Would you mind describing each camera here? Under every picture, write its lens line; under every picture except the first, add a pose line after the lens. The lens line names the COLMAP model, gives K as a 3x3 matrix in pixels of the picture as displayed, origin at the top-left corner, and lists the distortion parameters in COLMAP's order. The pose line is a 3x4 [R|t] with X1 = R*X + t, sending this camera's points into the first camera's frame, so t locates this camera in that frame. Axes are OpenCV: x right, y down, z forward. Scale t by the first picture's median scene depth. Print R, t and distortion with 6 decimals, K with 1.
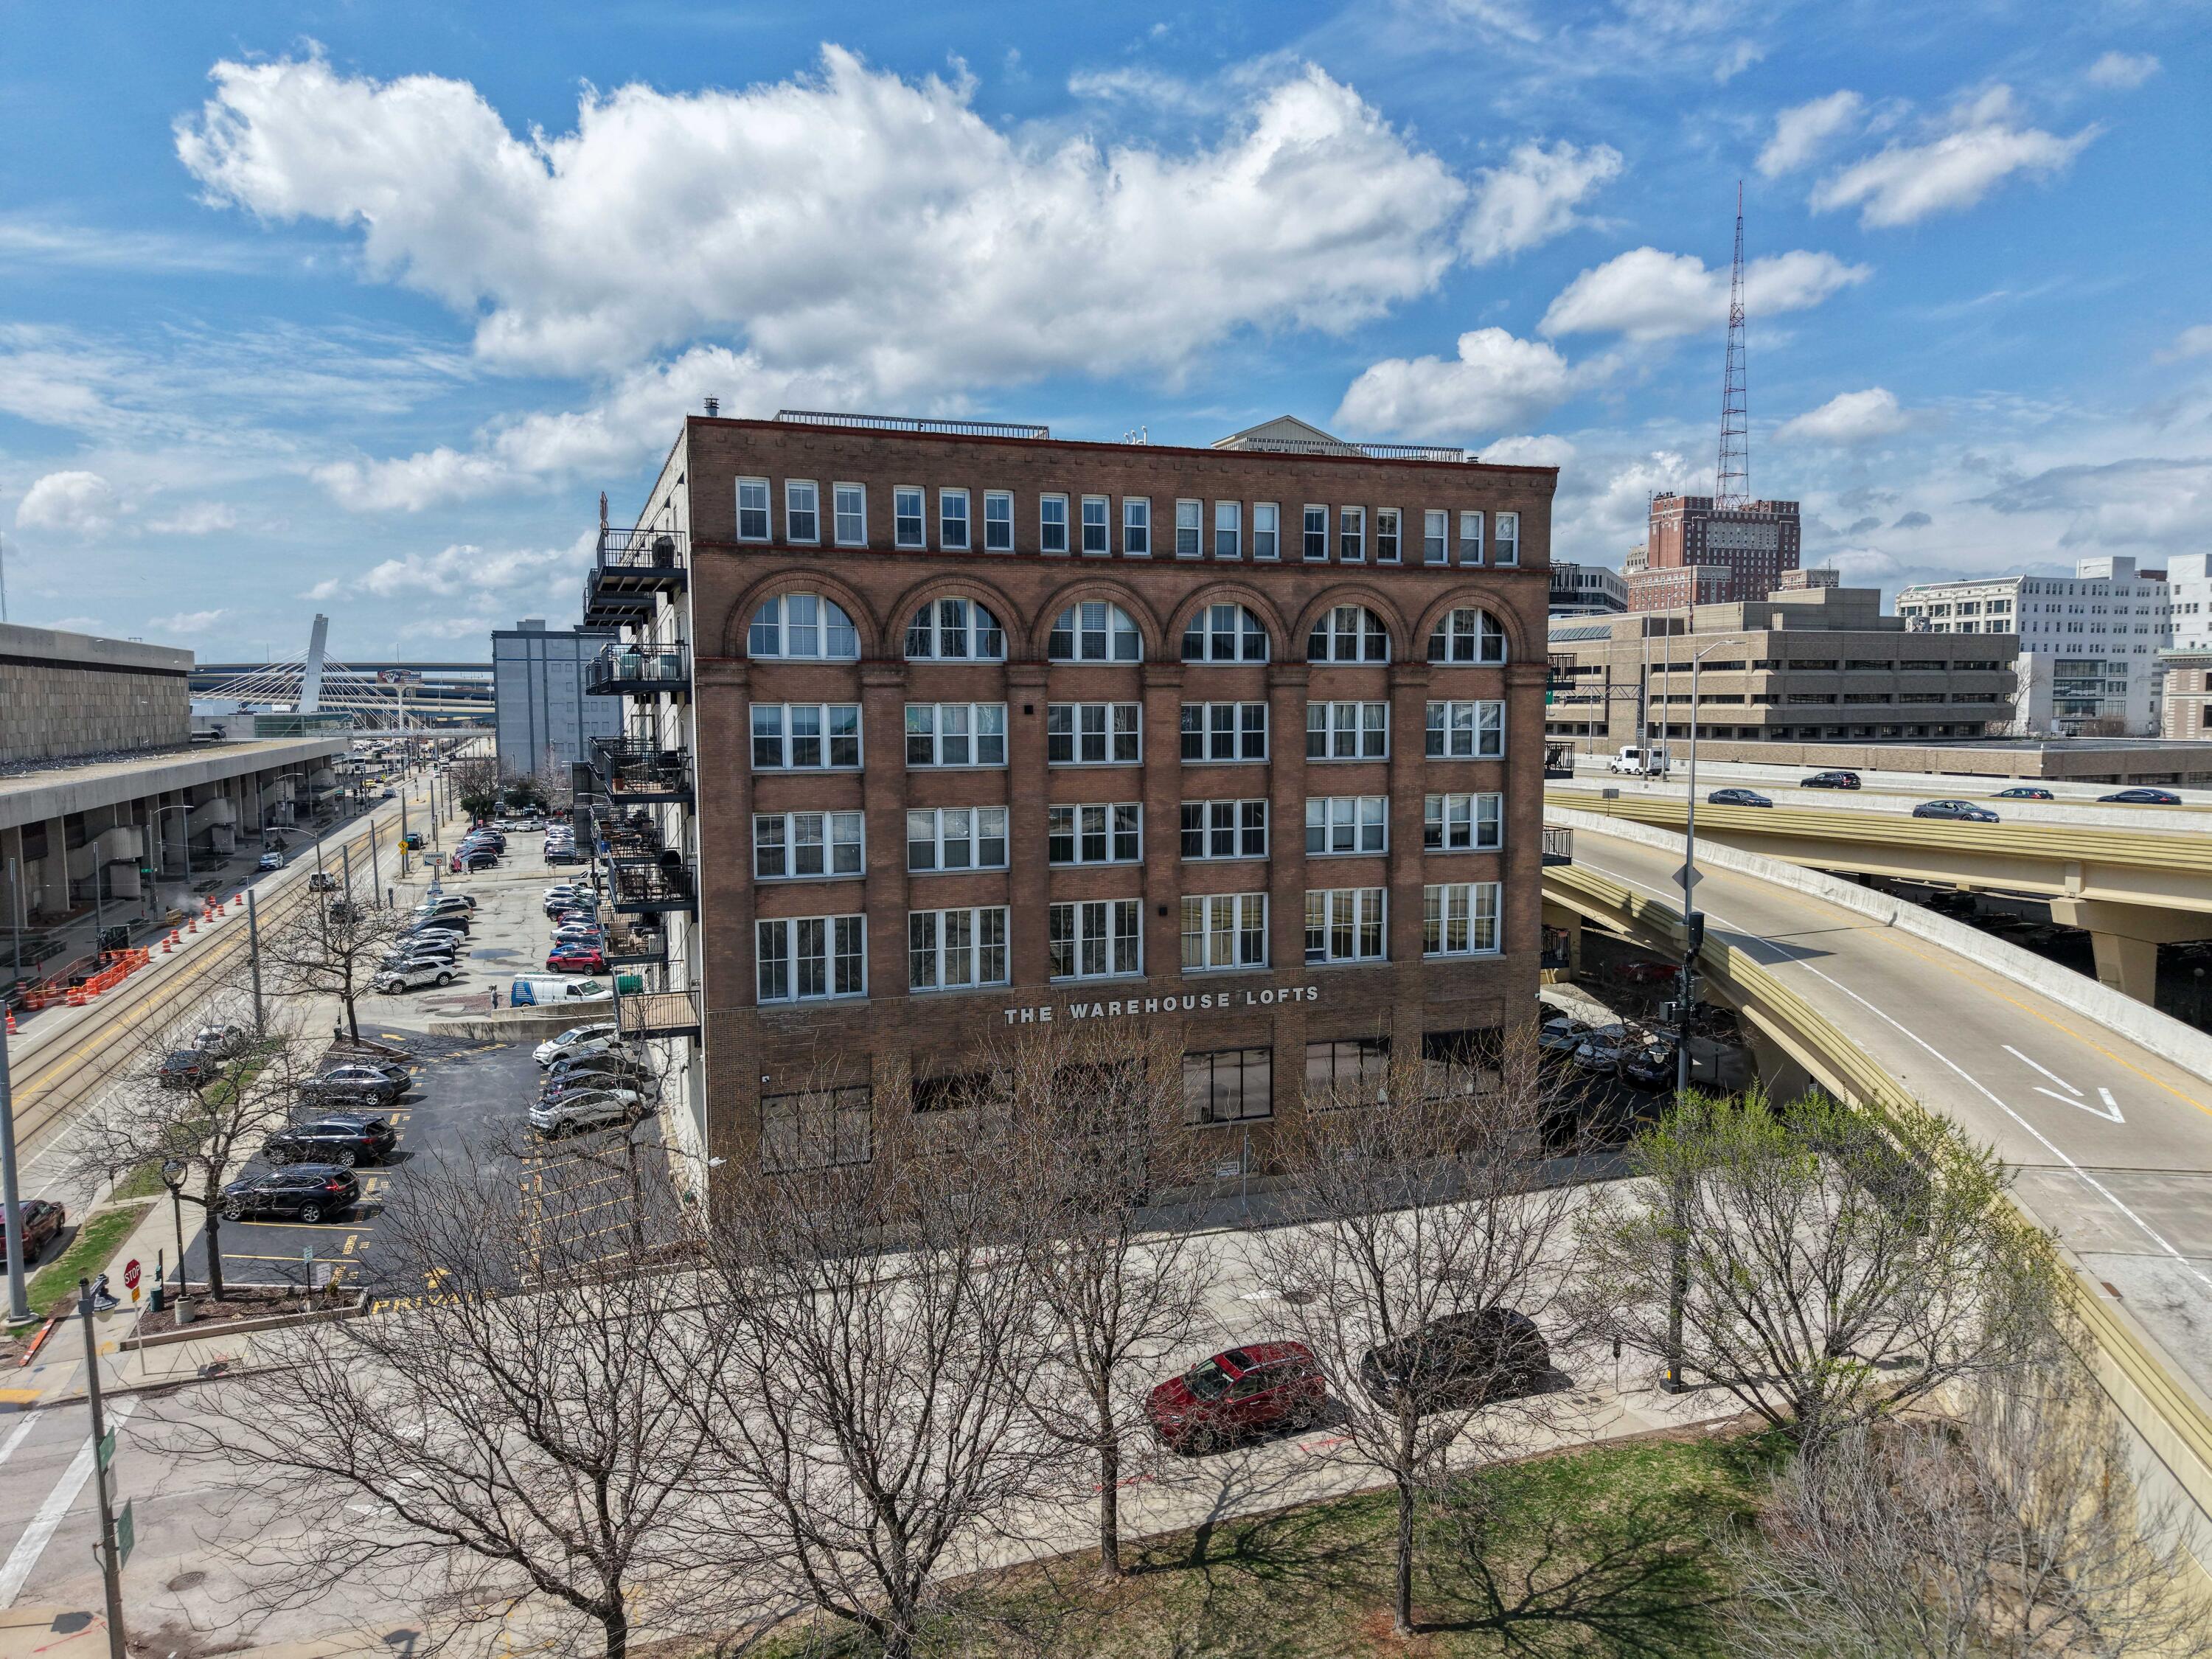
lens RADIAL K [[1487.0, 0, 1104.5], [0, 1487.0, 821.1], [0, 0, 1]] dist [0.026260, -0.026653]
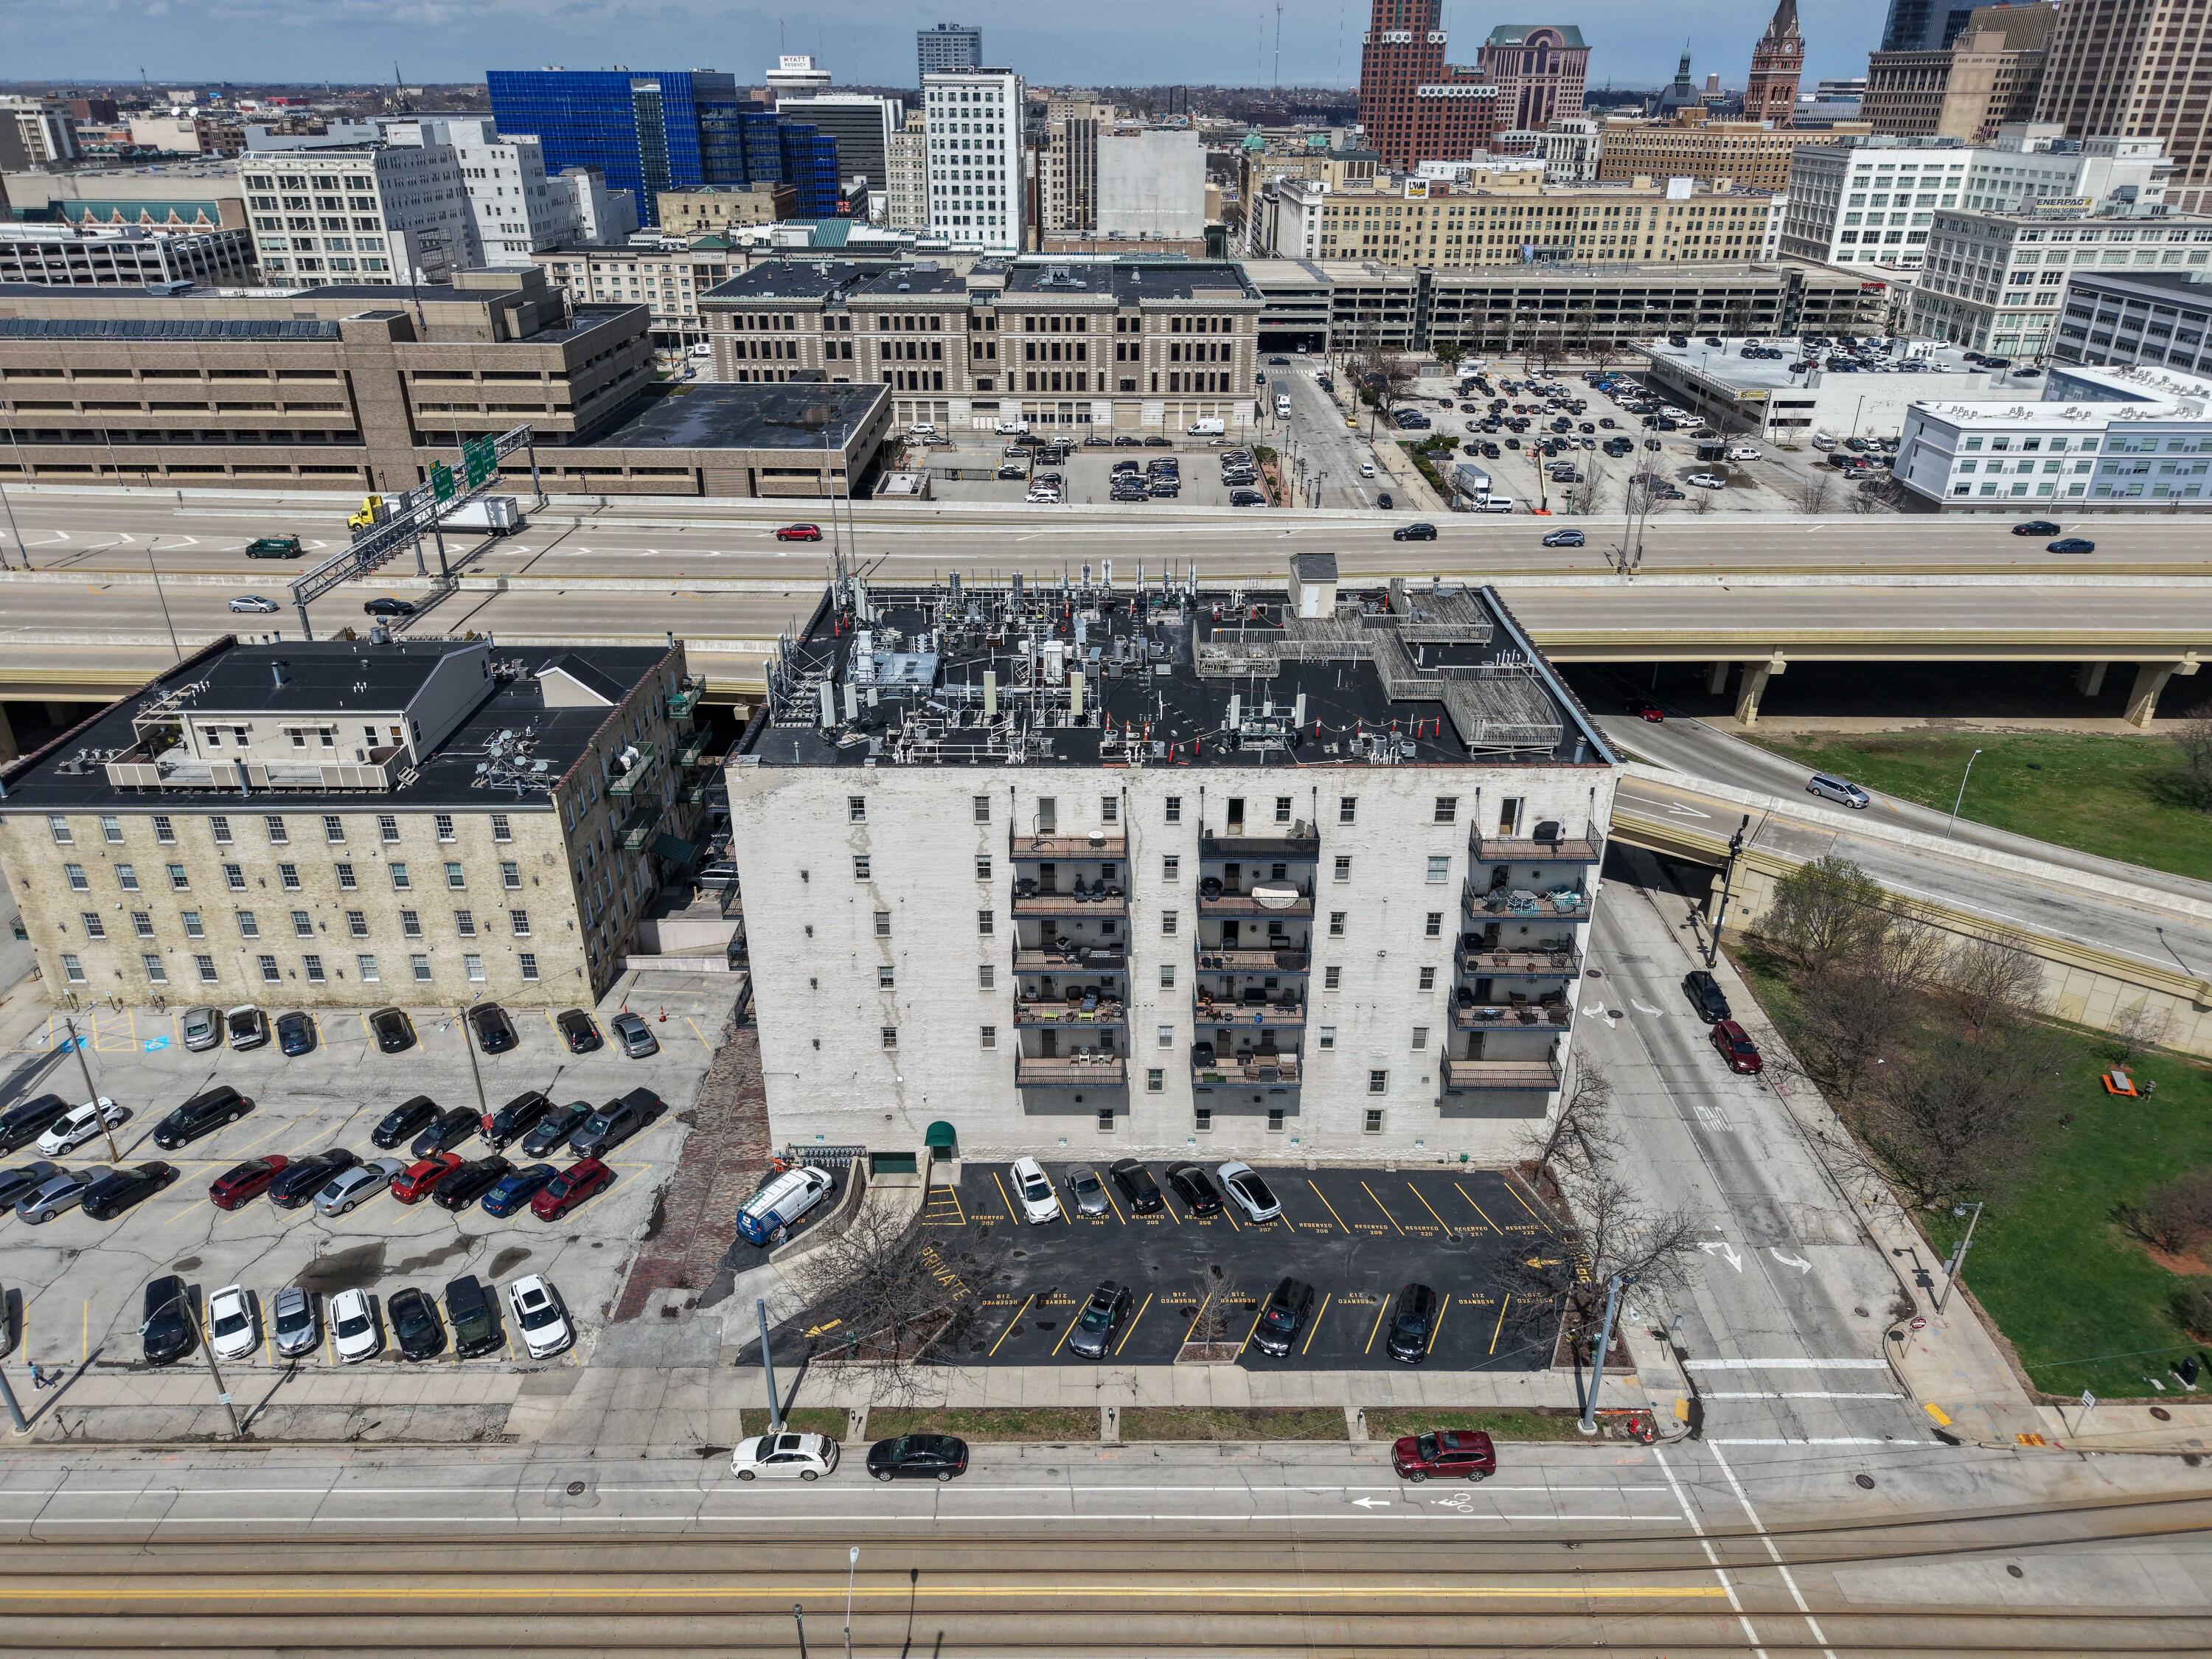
lens RADIAL K [[1488.2, 0, 1106.0], [0, 1488.2, 829.5], [0, 0, 1]] dist [0.012427, -0.004957]
pose [[0.343069, -0.413478, 0.843410, -1.639811], [0.068572, 0.906532, 0.416530, -0.797455], [-0.936804, -0.085064, 0.339356, 0.808690]]
